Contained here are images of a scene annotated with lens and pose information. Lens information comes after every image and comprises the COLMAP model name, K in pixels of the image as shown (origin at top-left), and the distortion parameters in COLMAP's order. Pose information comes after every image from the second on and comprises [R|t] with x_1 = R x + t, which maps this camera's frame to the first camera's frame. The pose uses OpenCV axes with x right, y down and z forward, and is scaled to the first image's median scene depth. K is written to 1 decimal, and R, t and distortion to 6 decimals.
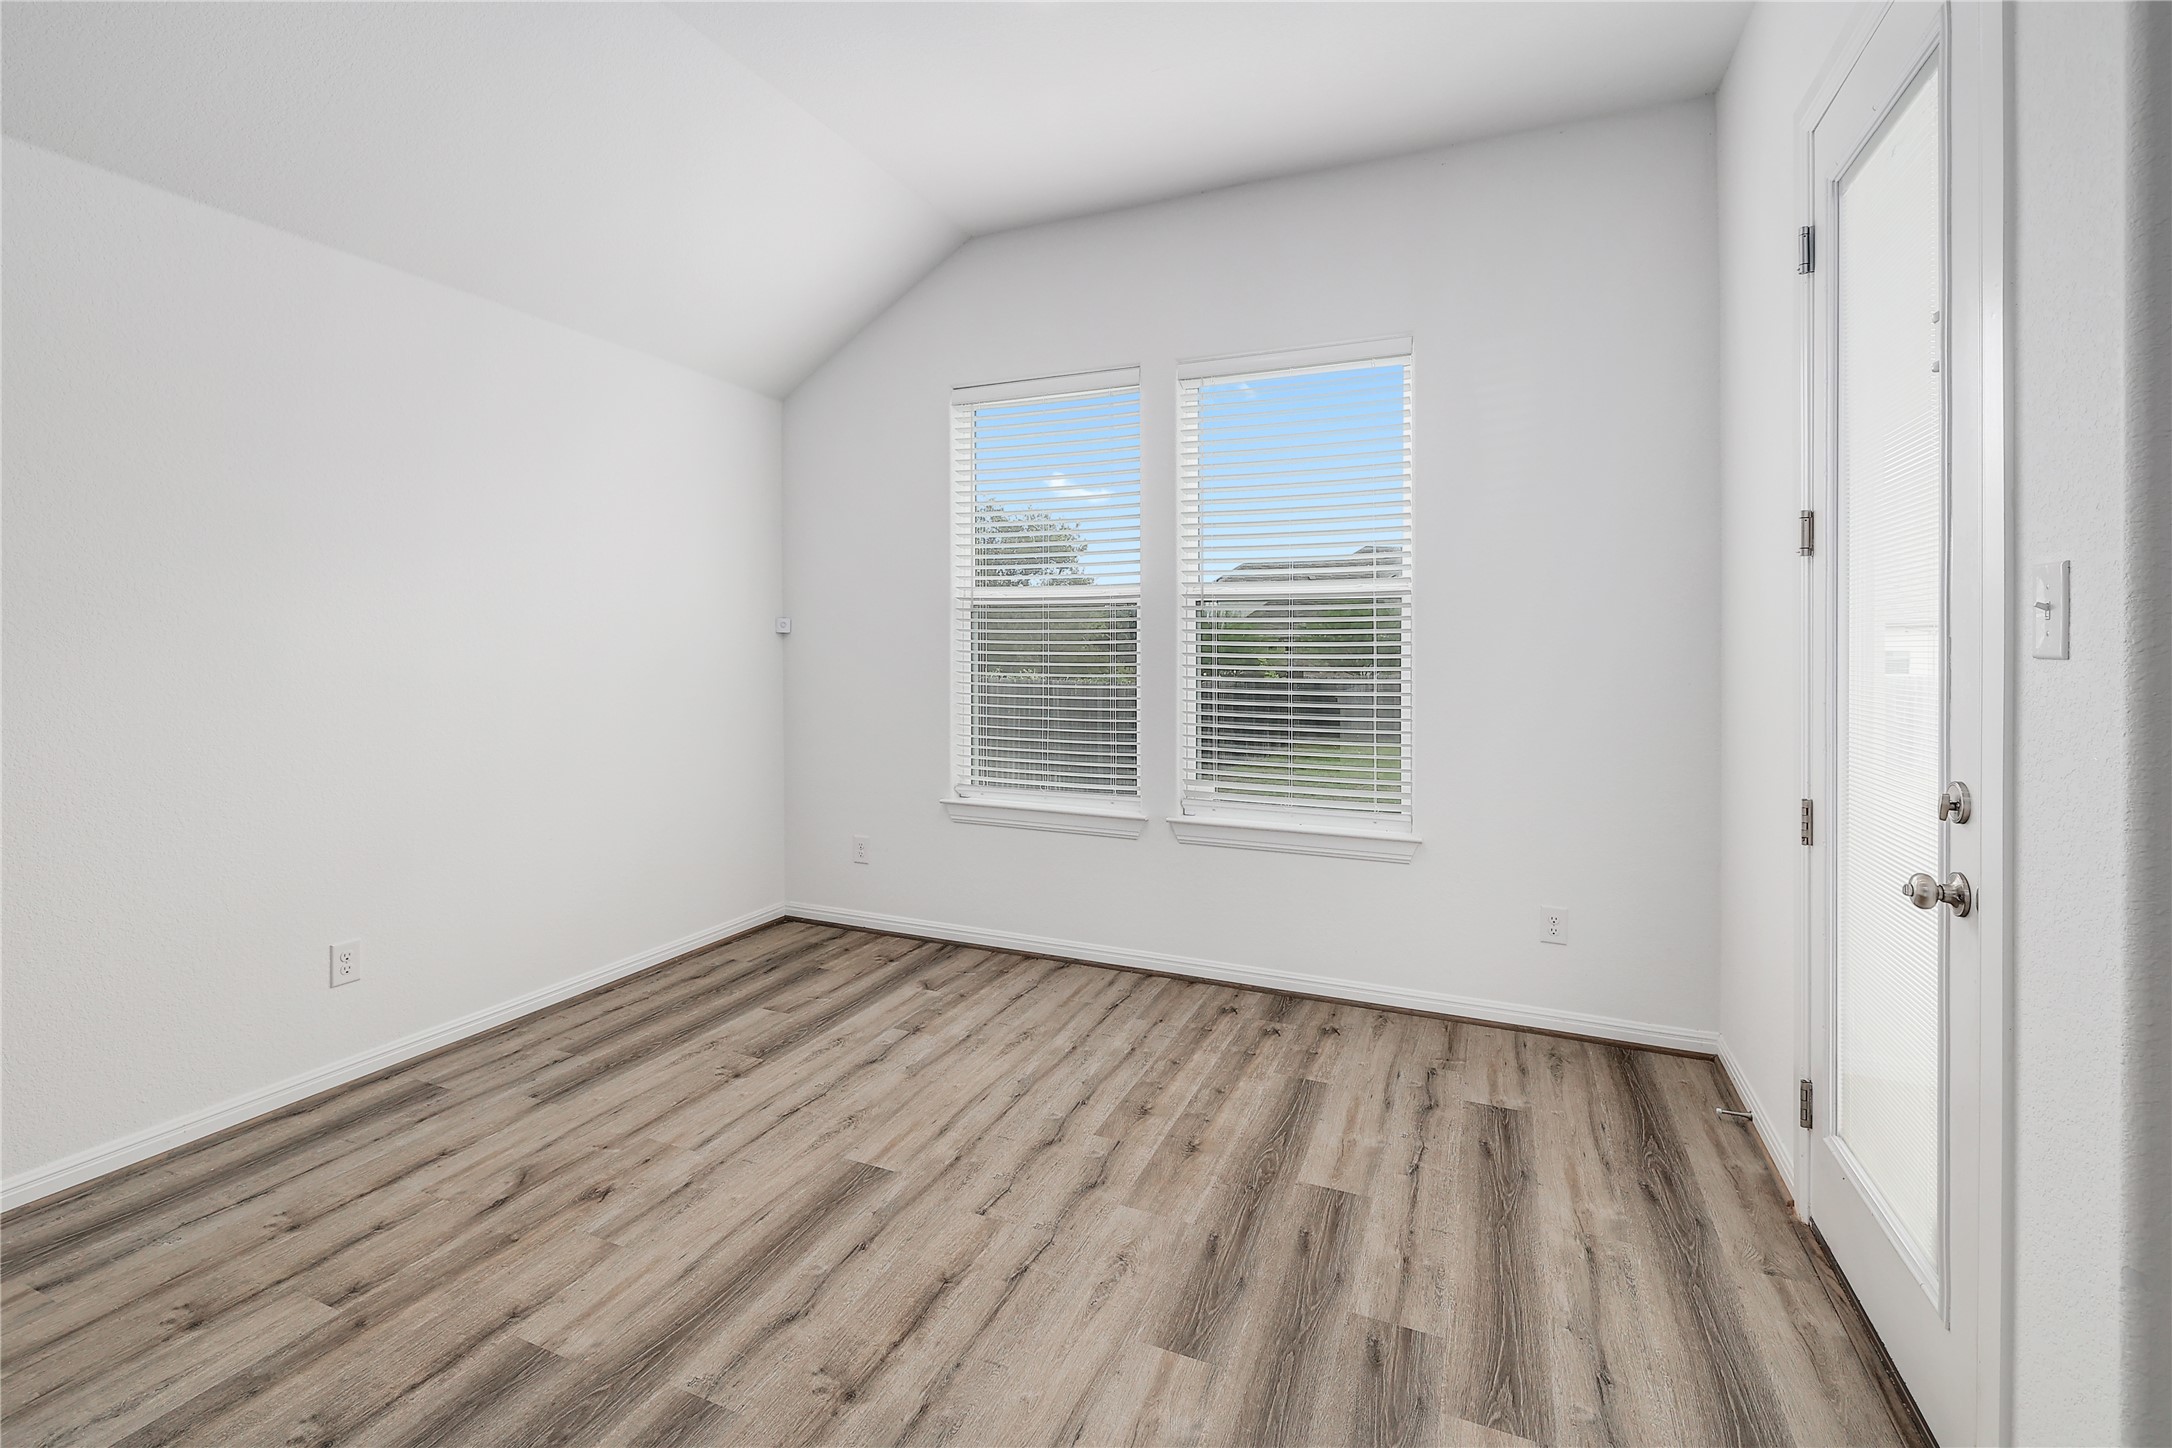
lens RADIAL K [[954.4, 0, 1098.9], [0, 954.4, 687.8], [0, 0, 1]] dist [-0.002926, 0.000695]
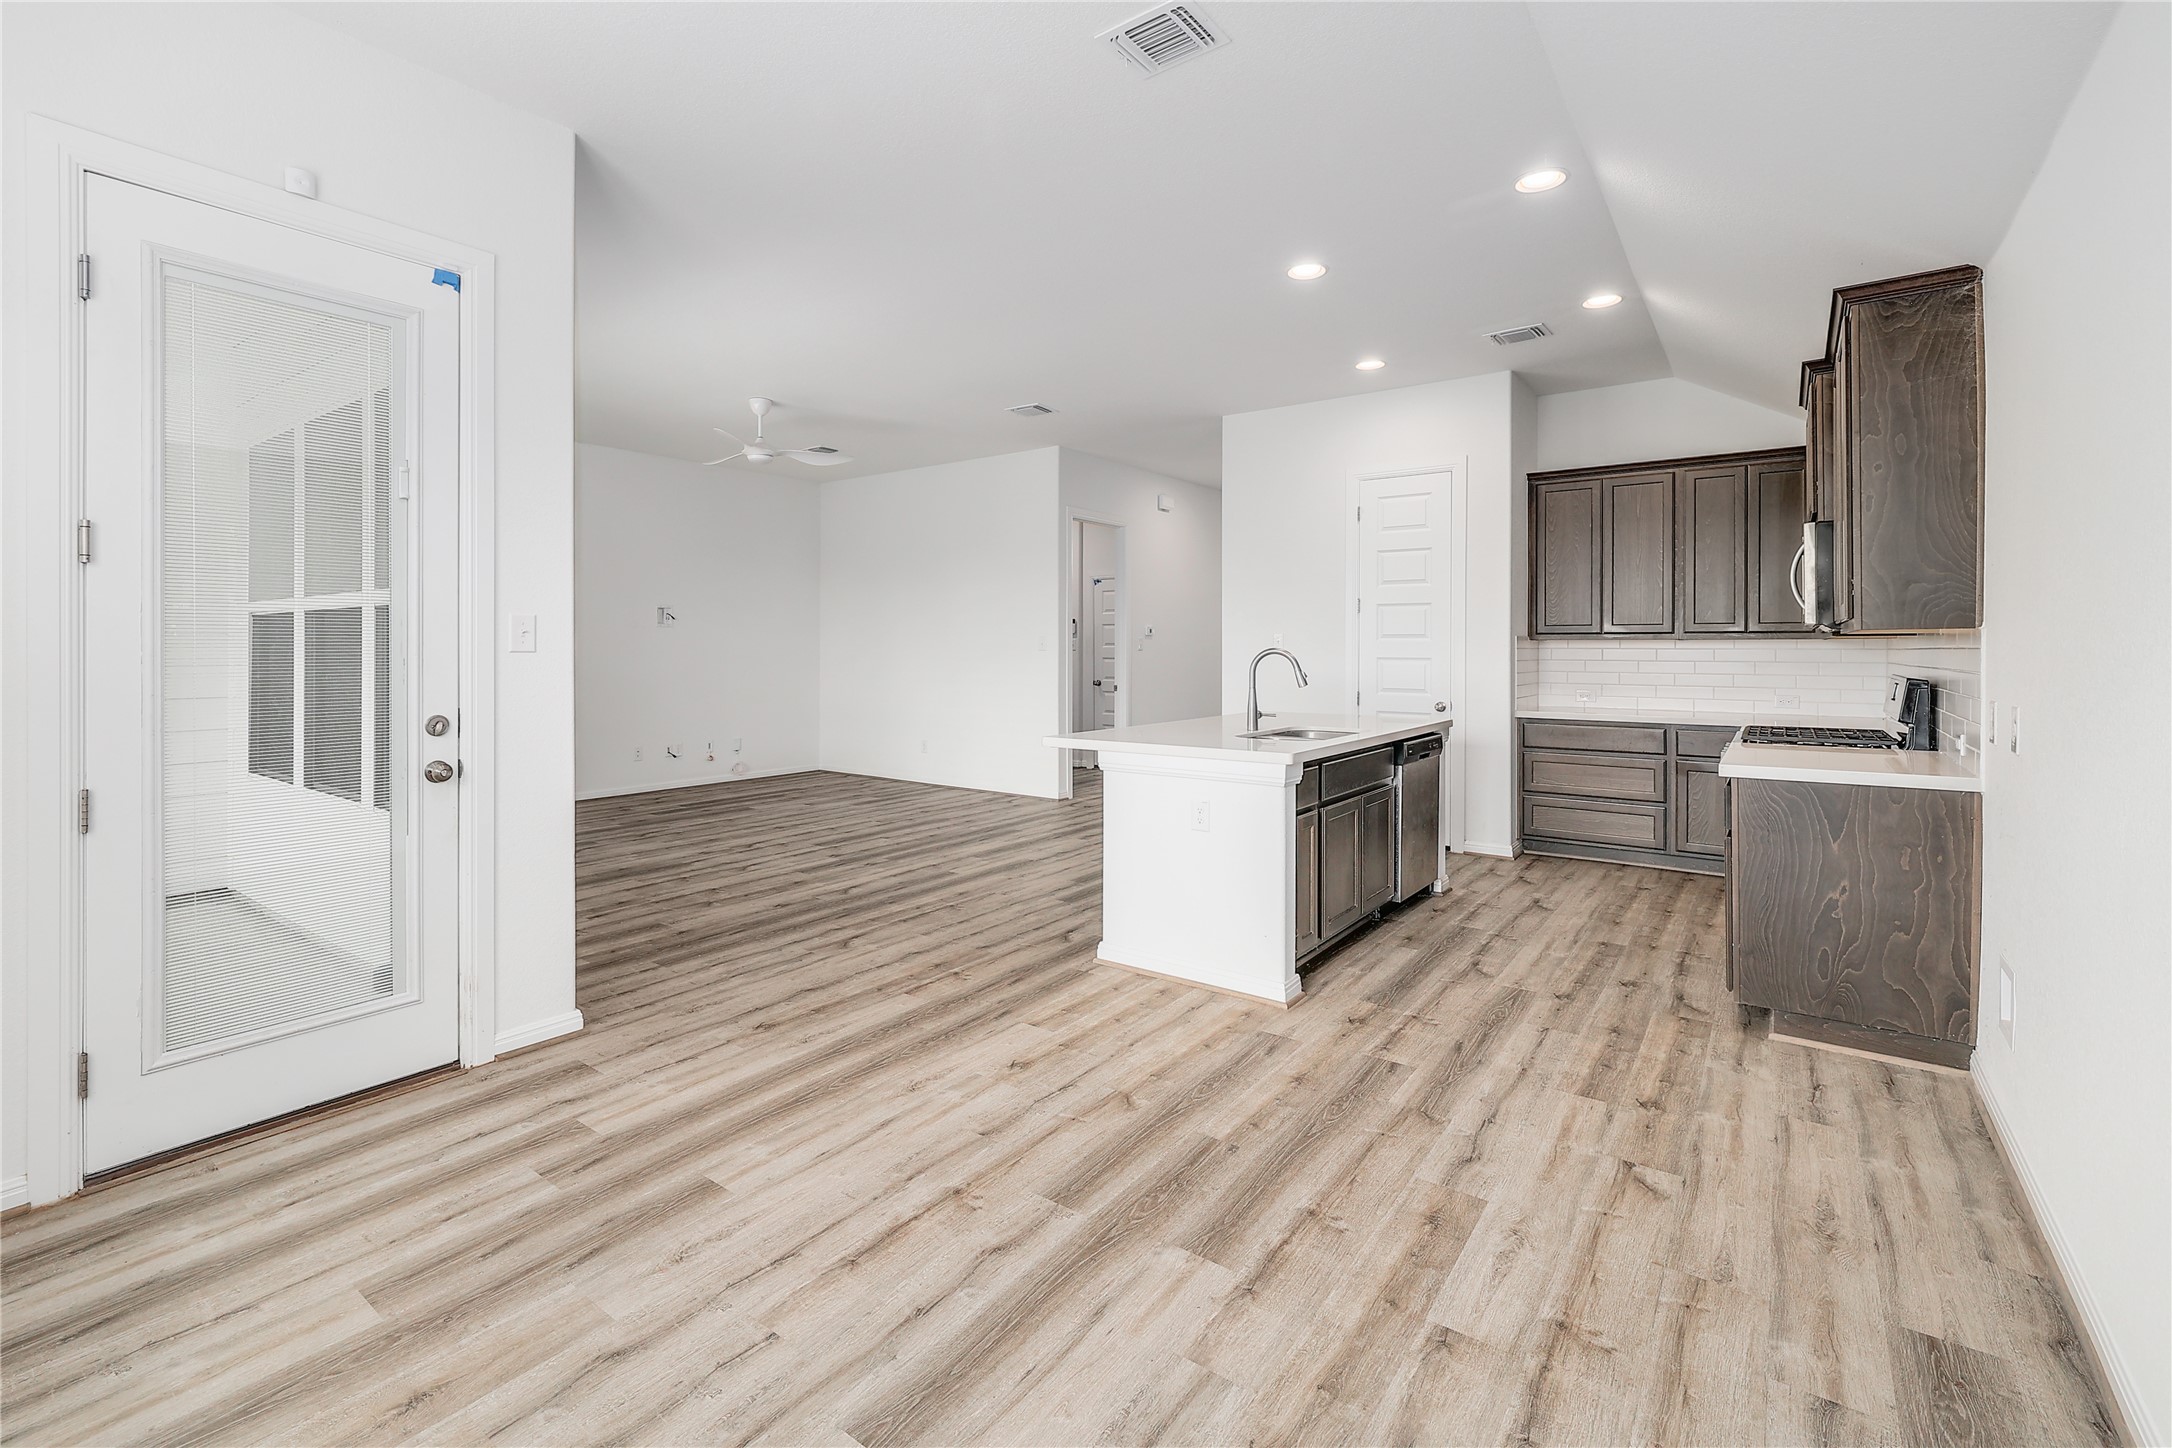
lens RADIAL K [[954.4, 0, 1067.1], [0, 954.4, 694.3], [0, 0, 1]] dist [-0.002926, 0.000695]
pose [[-0.967681, -0.015286, 0.251714, -0.477519], [0.008055, 0.995778, 0.091439, -0.061158], [-0.252049, 0.090511, -0.963472, 1.413721]]
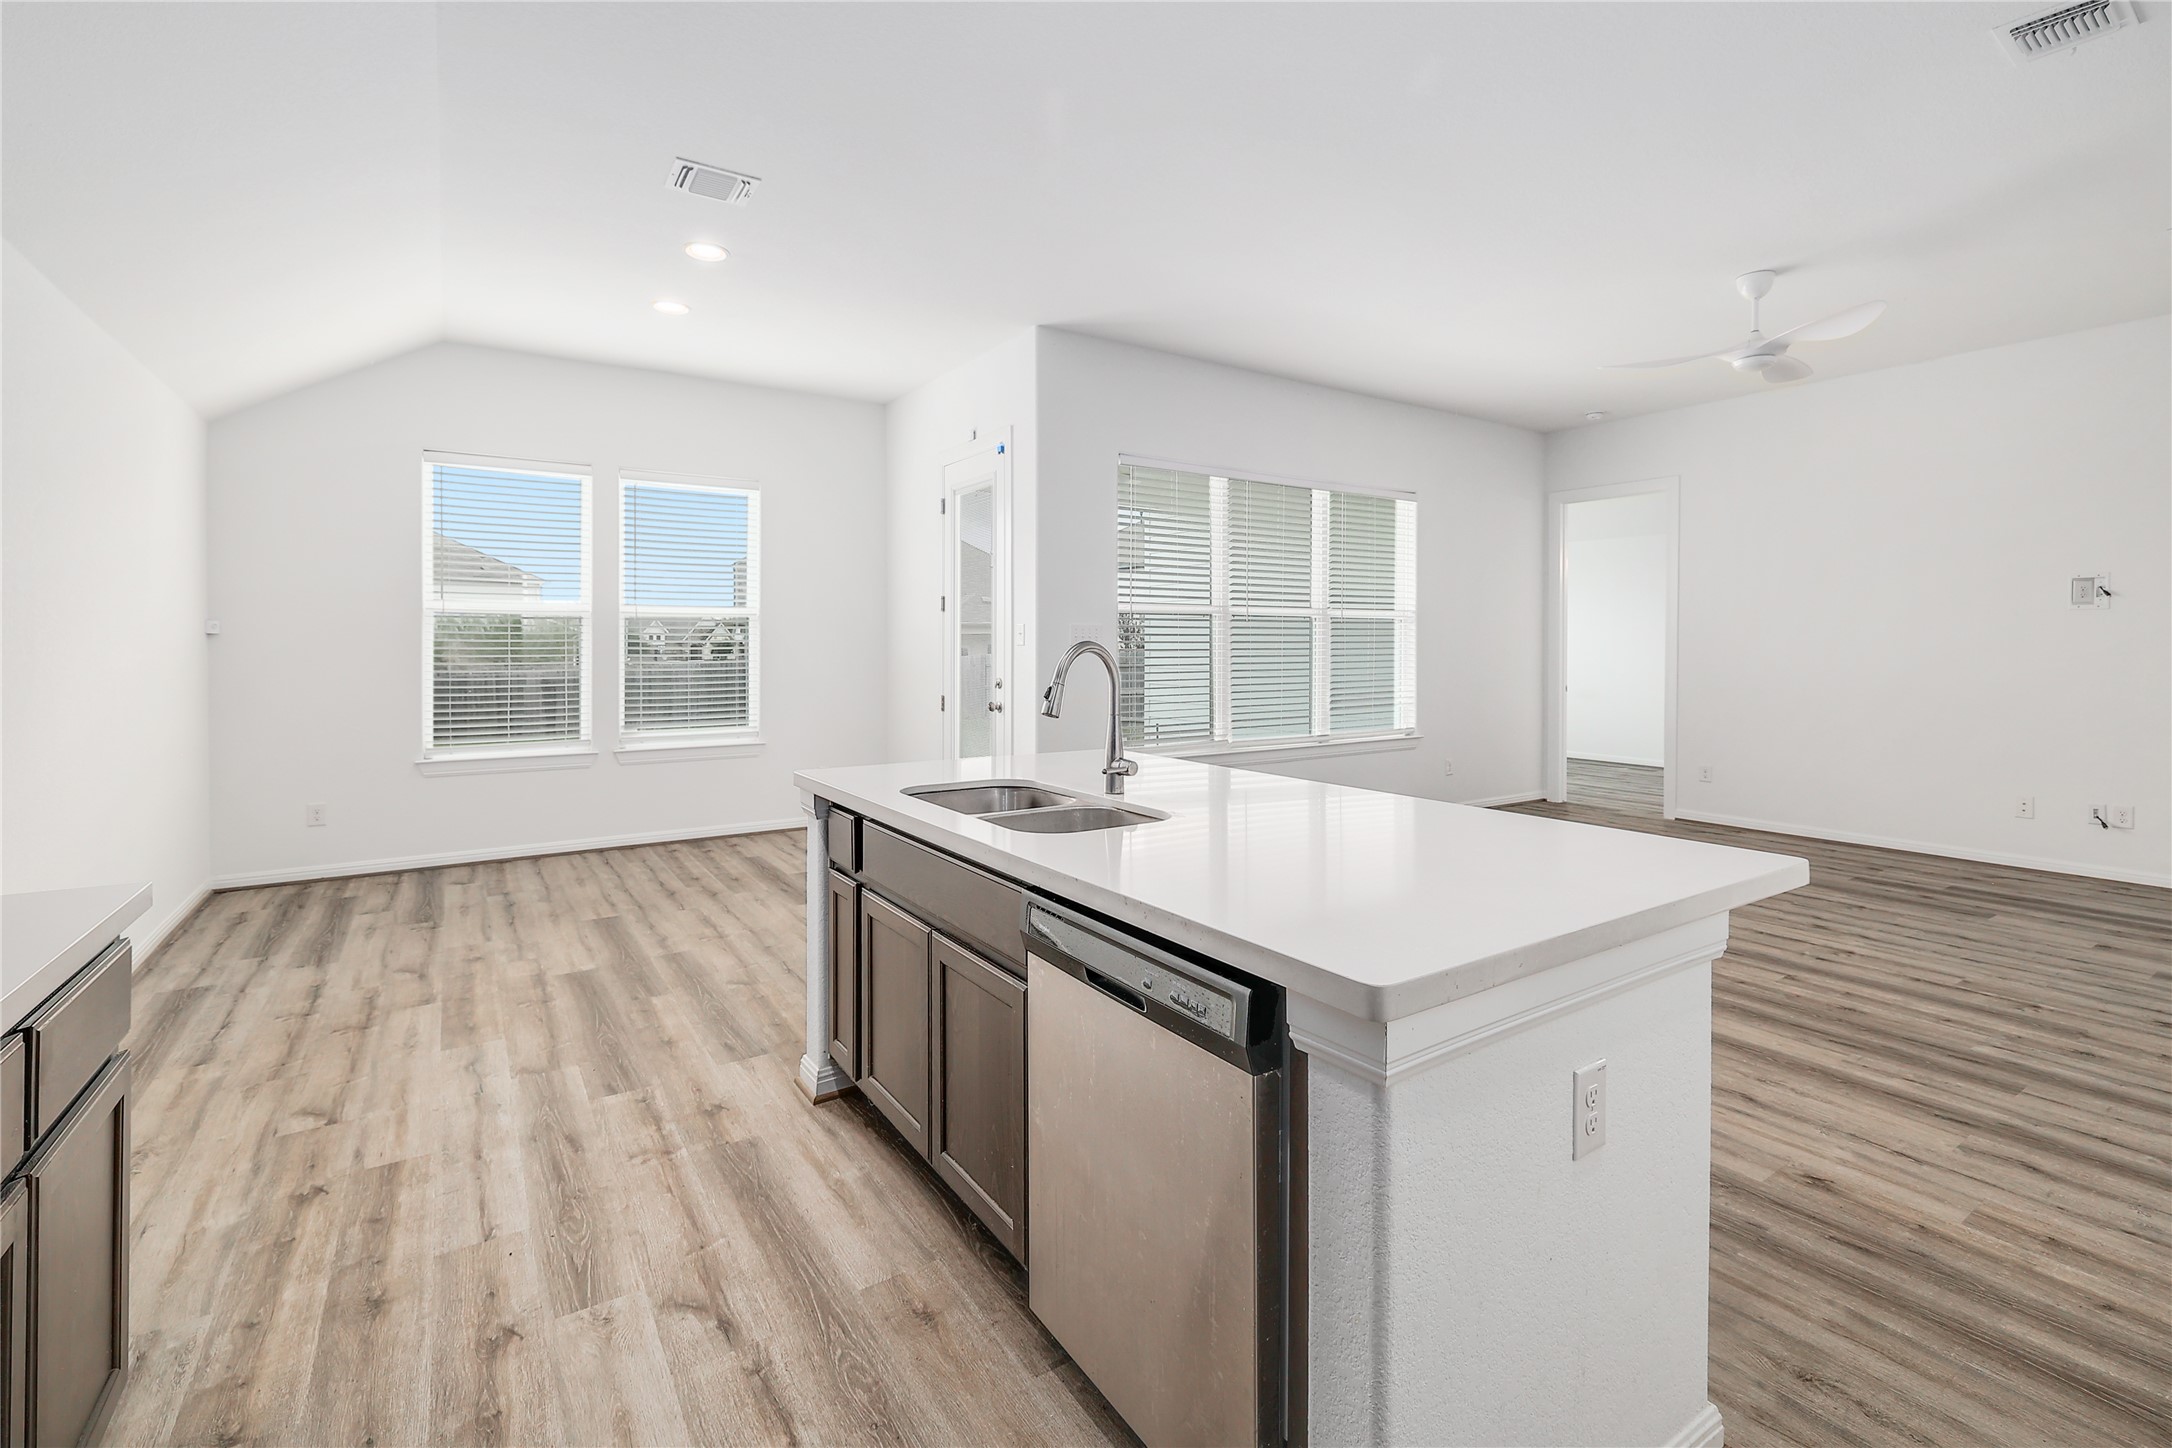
lens RADIAL K [[954.4, 0, 1087.3], [0, 954.4, 689.2], [0, 0, 1]] dist [-0.002926, 0.000695]
pose [[0.559460, -0.042253, 0.827780, -1.135882], [0.038284, 0.998951, 0.025115, 0.033862], [-0.827973, 0.017640, 0.560490, -0.772827]]
